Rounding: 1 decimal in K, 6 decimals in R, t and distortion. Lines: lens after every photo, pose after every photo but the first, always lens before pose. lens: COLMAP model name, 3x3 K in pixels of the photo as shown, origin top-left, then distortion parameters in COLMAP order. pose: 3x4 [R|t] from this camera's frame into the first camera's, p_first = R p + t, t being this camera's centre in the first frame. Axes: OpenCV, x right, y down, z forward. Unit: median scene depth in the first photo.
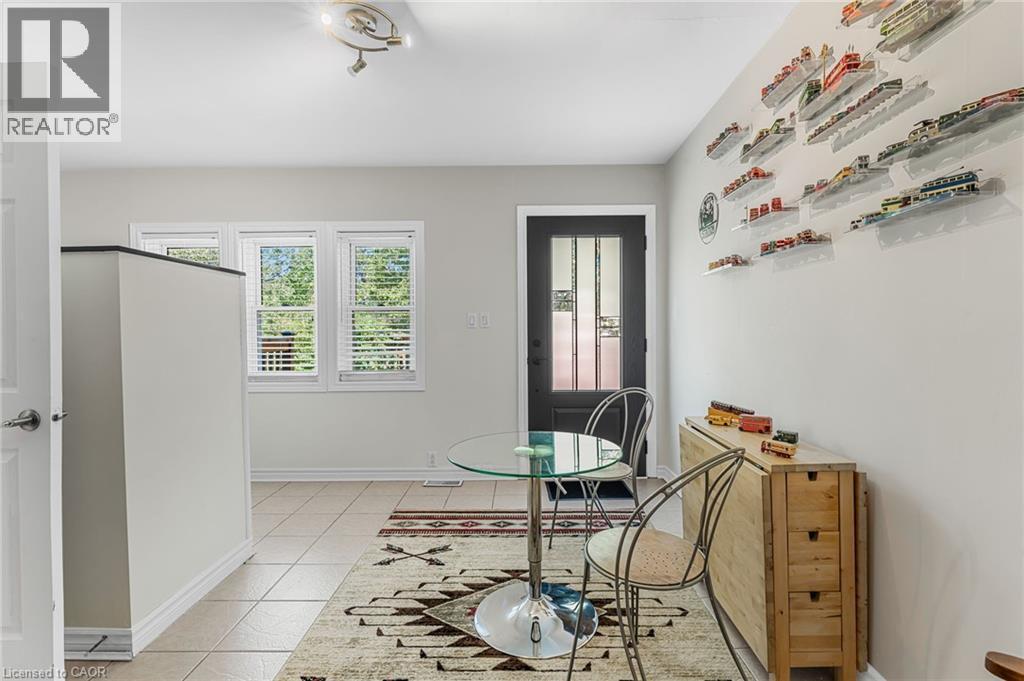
lens RADIAL K [[468.1, 0, 512.4], [0, 468.1, 337.8], [0, 0, 1]] dist [-0.001008, -0.000267]
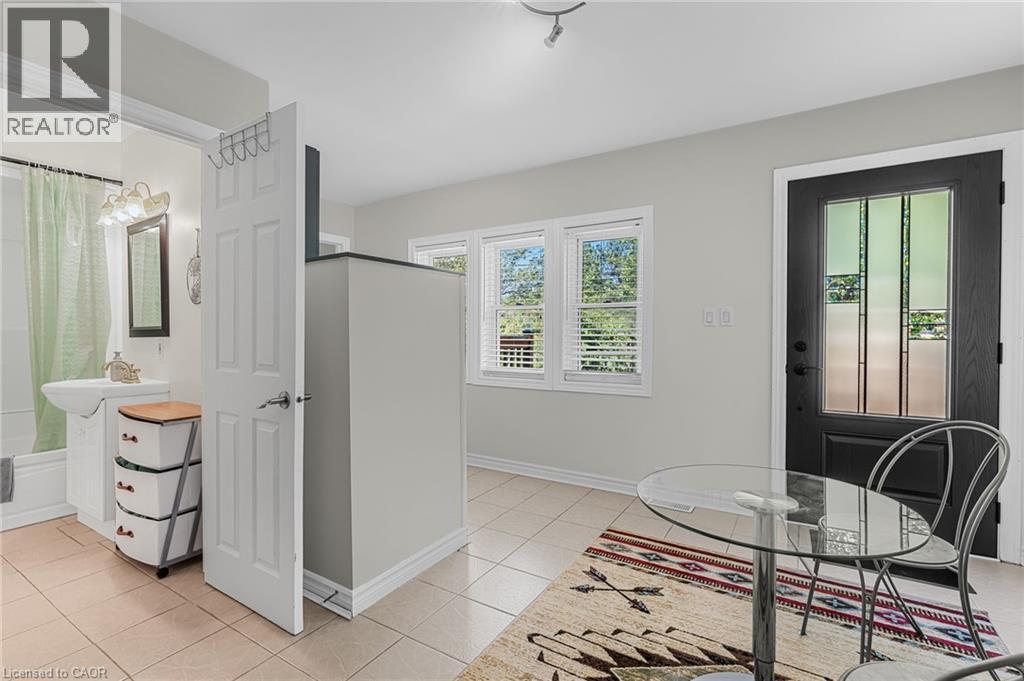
lens RADIAL K [[468.1, 0, 512.4], [0, 468.1, 337.8], [0, 0, 1]] dist [-0.001008, -0.000267]
pose [[0.857936, 0.013174, -0.513587, 0.052517], [-0.013142, 0.999907, 0.003695, 0.001276], [0.513588, 0.003580, 0.858029, 0.139482]]
